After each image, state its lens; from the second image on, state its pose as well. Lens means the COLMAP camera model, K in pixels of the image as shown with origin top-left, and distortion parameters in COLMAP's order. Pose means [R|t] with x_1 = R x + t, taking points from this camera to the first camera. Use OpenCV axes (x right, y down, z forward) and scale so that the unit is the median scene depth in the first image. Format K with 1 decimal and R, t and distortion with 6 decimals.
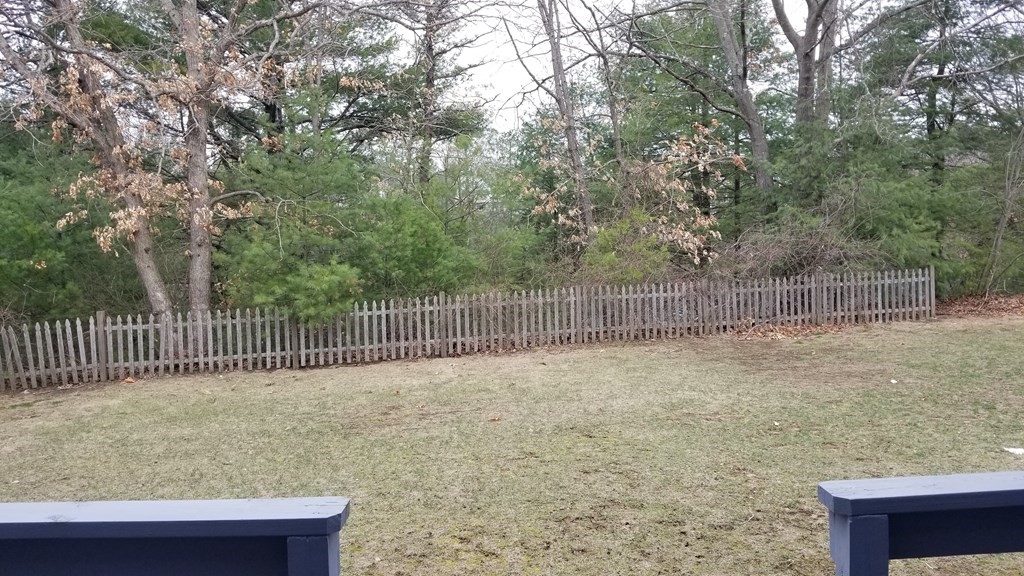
lens RADIAL K [[801.3, 0, 519.4], [0, 801.3, 283.3], [0, 0, 1]] dist [0.009785, -0.004571]
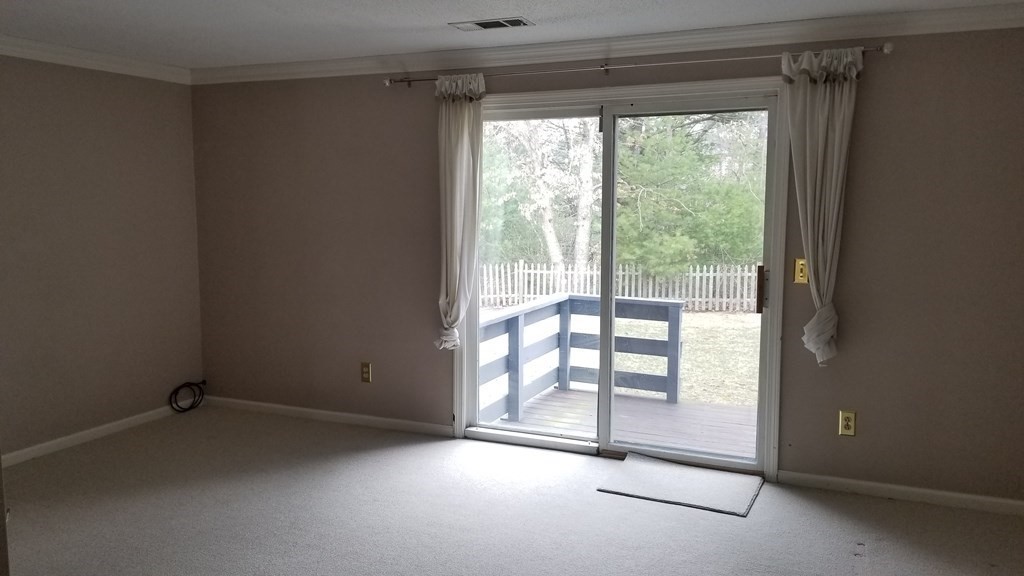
lens RADIAL K [[801.3, 0, 519.4], [0, 801.3, 283.3], [0, 0, 1]] dist [0.009785, -0.004571]
pose [[0.914525, 0.070993, -0.398252, 0.067254], [-0.059155, 0.997367, 0.041951, 0.014054], [0.400181, -0.014807, 0.916316, -0.332536]]
